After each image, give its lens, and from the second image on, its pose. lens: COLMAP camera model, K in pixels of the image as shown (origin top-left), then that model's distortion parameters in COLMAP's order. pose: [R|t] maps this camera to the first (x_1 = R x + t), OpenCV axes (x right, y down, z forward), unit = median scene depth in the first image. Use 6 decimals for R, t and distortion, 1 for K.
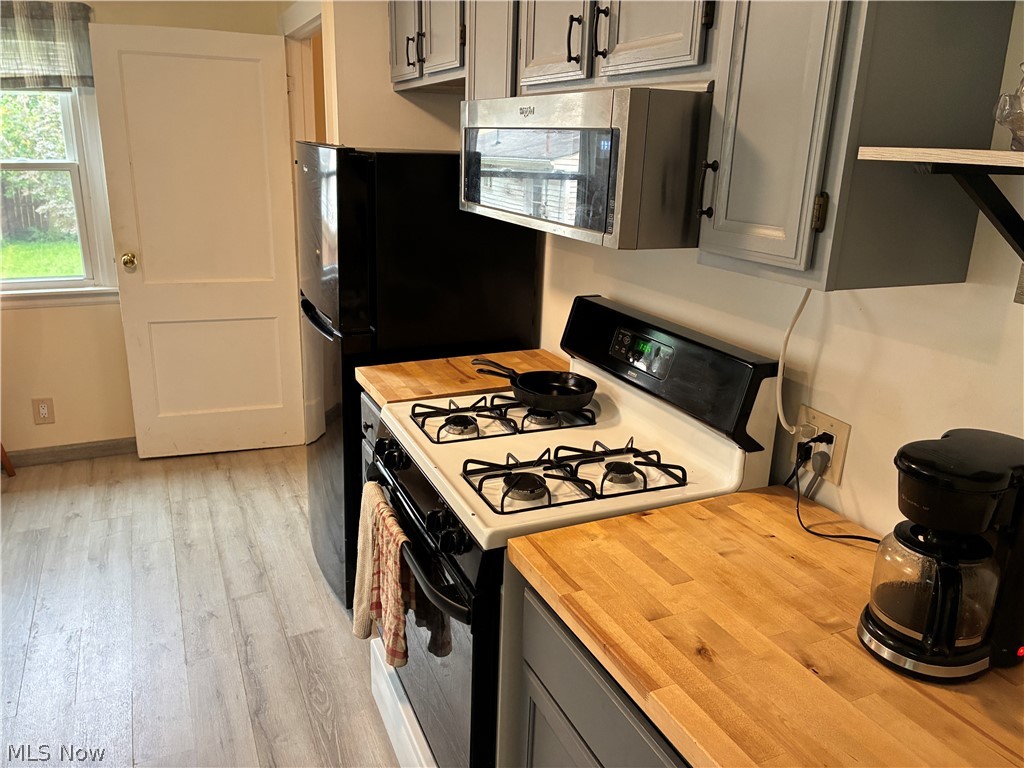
lens RADIAL K [[776.1, 0, 518.7], [0, 776.1, 381.9], [0, 0, 1]] dist [0.046484, -0.053277]
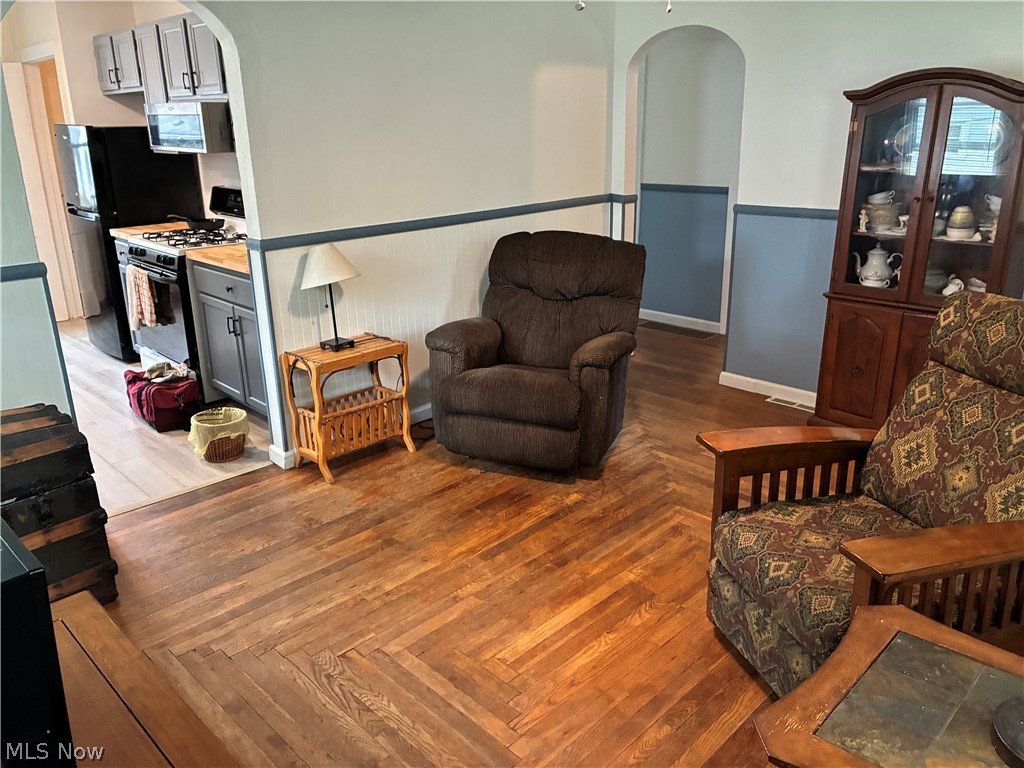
lens RADIAL K [[776.1, 0, 511.2], [0, 776.1, 384.9], [0, 0, 1]] dist [0.046484, -0.053277]
pose [[0.939534, -0.144480, 0.310485, 0.097994], [0.134033, 0.989458, 0.054844, 0.442069], [-0.315136, -0.009913, 0.948995, -1.417889]]
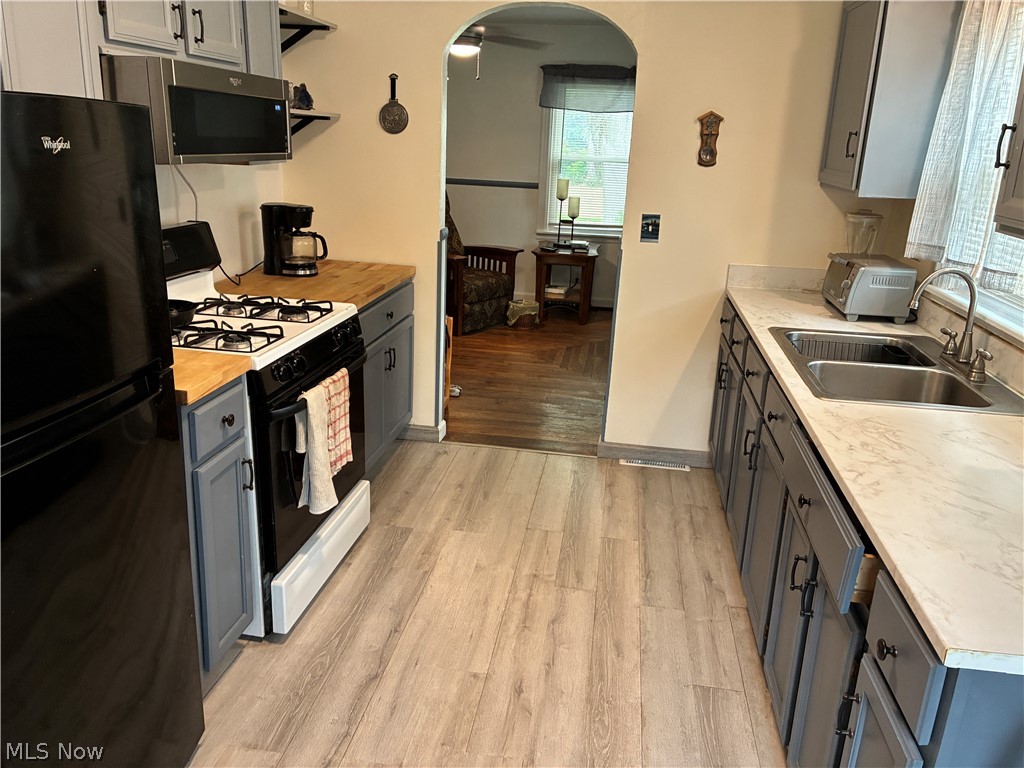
lens RADIAL K [[776.1, 0, 512.0], [0, 776.1, 380.4], [0, 0, 1]] dist [0.046484, -0.053277]
pose [[-0.831174, -0.225593, 0.508191, -0.896054], [0.097079, 0.841072, 0.532141, -0.419941], [-0.547472, 0.491636, -0.677176, 1.375124]]
